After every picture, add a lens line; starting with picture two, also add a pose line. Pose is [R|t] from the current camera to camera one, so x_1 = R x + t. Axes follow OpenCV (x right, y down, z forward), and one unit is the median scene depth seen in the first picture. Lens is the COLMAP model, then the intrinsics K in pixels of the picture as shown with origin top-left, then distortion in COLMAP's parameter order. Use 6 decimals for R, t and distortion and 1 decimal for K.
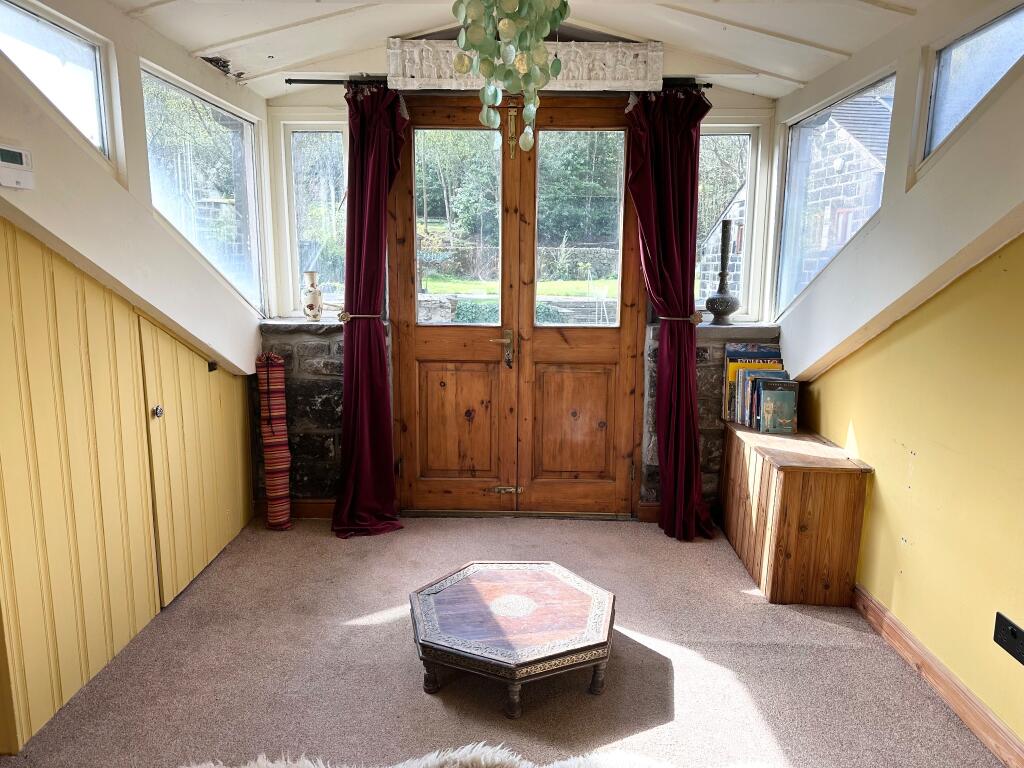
lens RADIAL K [[715.8, 0, 507.8], [0, 715.8, 385.9], [0, 0, 1]] dist [0.054061, -0.062439]
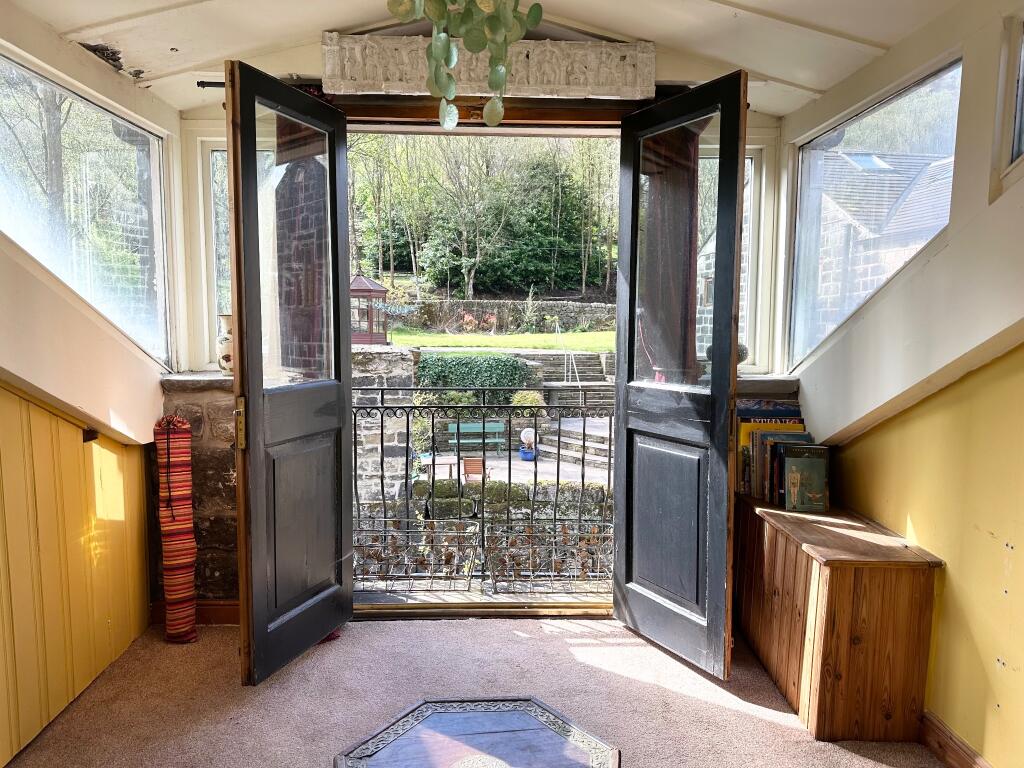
lens RADIAL K [[715.8, 0, 514.1], [0, 715.8, 386.9], [0, 0, 1]] dist [0.054061, -0.062439]
pose [[0.998503, -0.006344, 0.054336, 0.003638], [0.010260, 0.997345, -0.072093, -0.017454], [-0.053735, 0.072543, 0.995917, 0.196173]]
